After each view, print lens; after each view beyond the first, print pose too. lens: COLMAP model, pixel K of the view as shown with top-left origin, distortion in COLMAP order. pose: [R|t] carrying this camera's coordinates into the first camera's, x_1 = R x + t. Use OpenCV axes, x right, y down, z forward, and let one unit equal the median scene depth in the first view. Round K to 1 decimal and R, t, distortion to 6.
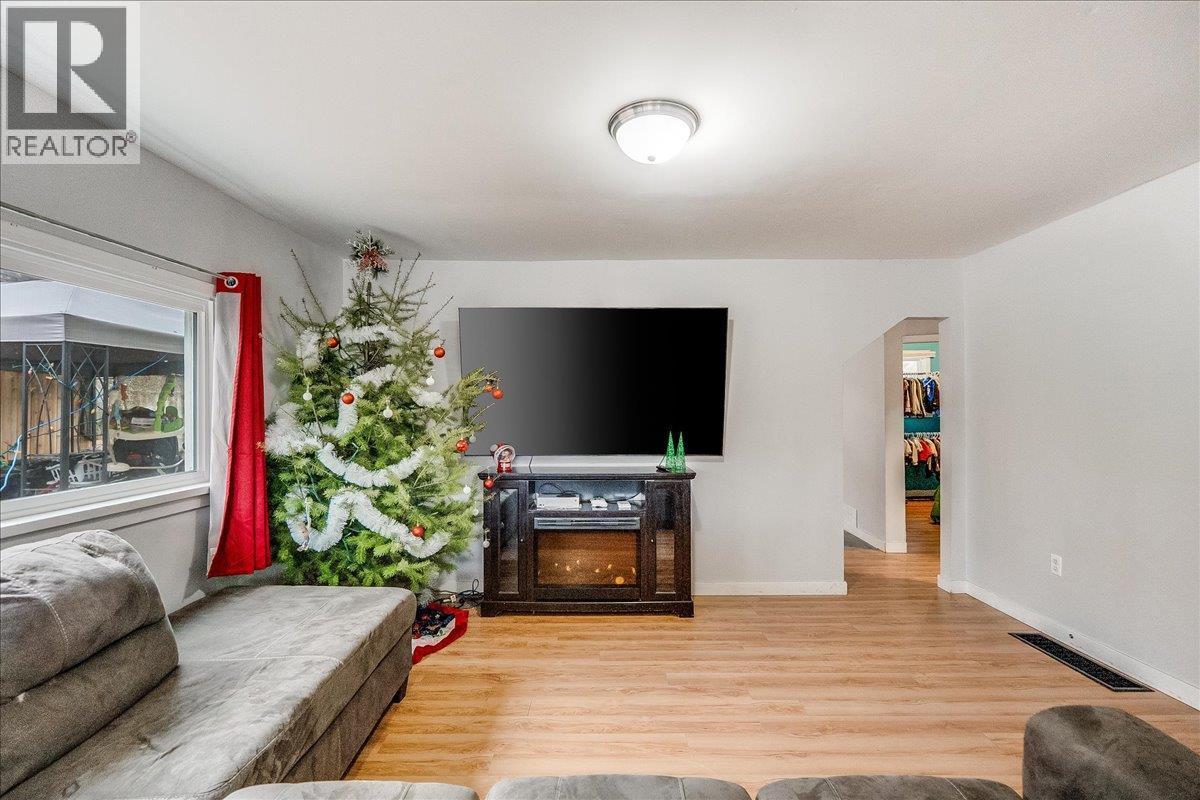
lens RADIAL K [[518.5, 0, 603.7], [0, 518.5, 407.8], [0, 0, 1]] dist [-0.021203, 0.003369]
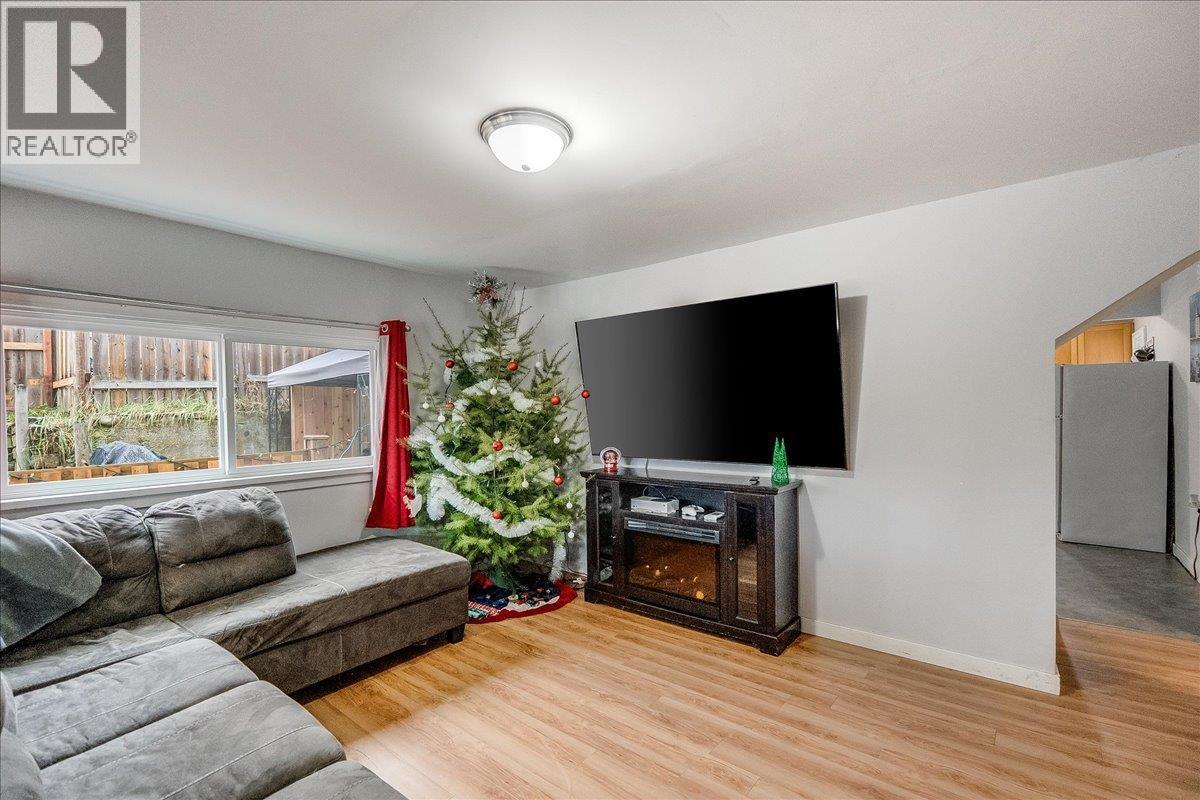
lens RADIAL K [[518.5, 0, 609.5], [0, 518.5, 425.6], [0, 0, 1]] dist [-0.021203, 0.003369]
pose [[0.781946, 0.010359, -0.623260, 0.537566], [0.011514, 0.999451, 0.031057, -0.005955], [0.623239, -0.031461, 0.781398, 0.192242]]
